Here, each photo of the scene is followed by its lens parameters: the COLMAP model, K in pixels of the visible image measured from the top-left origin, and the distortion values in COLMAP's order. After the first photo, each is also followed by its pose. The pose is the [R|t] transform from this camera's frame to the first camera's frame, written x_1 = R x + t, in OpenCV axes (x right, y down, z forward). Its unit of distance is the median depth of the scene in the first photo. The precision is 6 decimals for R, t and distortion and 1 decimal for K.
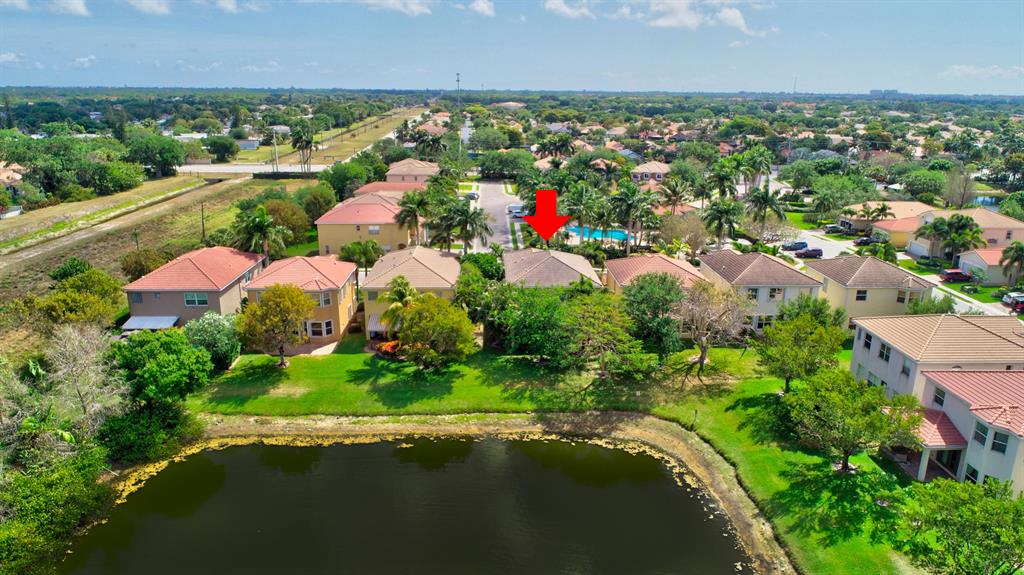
lens RADIAL K [[683.0, 0, 512.0], [0, 683.0, 287.5], [0, 0, 1]] dist [-0.003625, 0.000534]
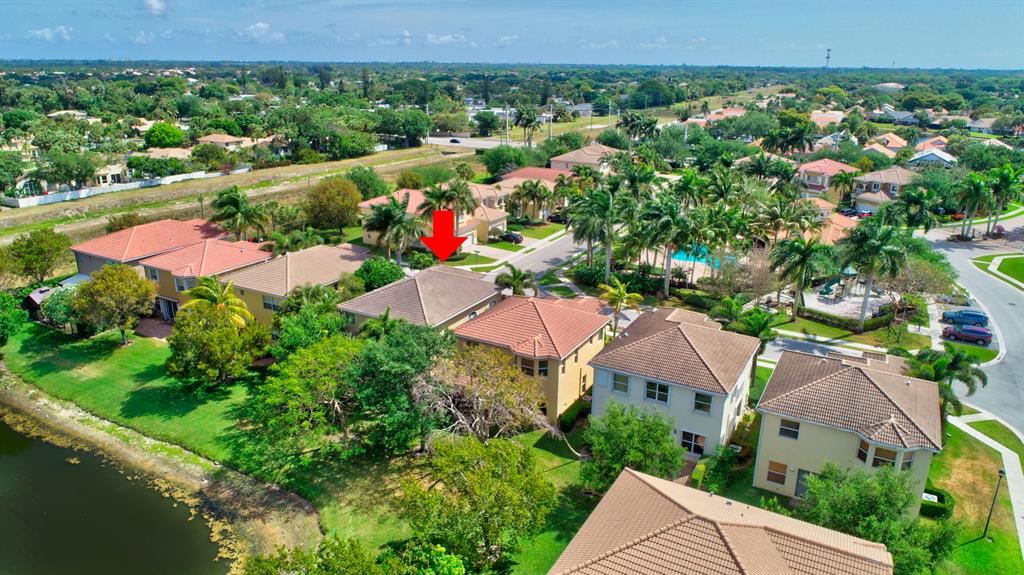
lens RADIAL K [[688.4, 0, 512.0], [0, 688.4, 287.5], [0, 0, 1]] dist [-0.002545, -0.000900]
pose [[0.851852, 0.162872, -0.497816, 0.675628], [-0.148500, 0.986526, 0.068656, -0.130275], [0.502291, 0.015441, 0.864561, 0.433022]]
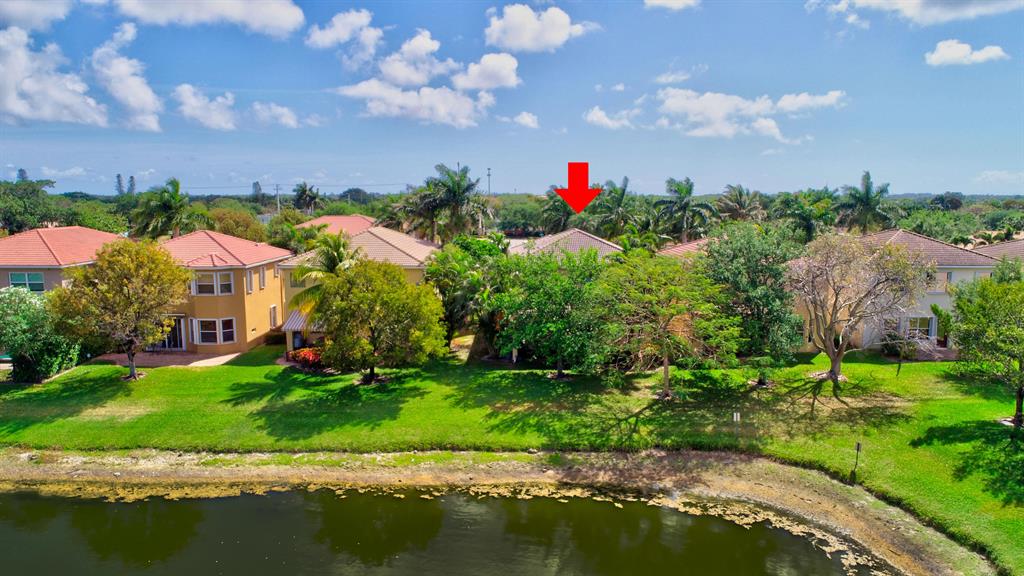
lens RADIAL K [[683.0, 0, 512.0], [0, 683.0, 288.0], [0, 0, 1]] dist [-0.003625, 0.000534]
pose [[0.998683, -0.003667, -0.051170, 0.034538], [-0.004038, 0.988727, -0.149678, 0.130934], [0.051142, 0.149687, 0.987410, 0.428290]]
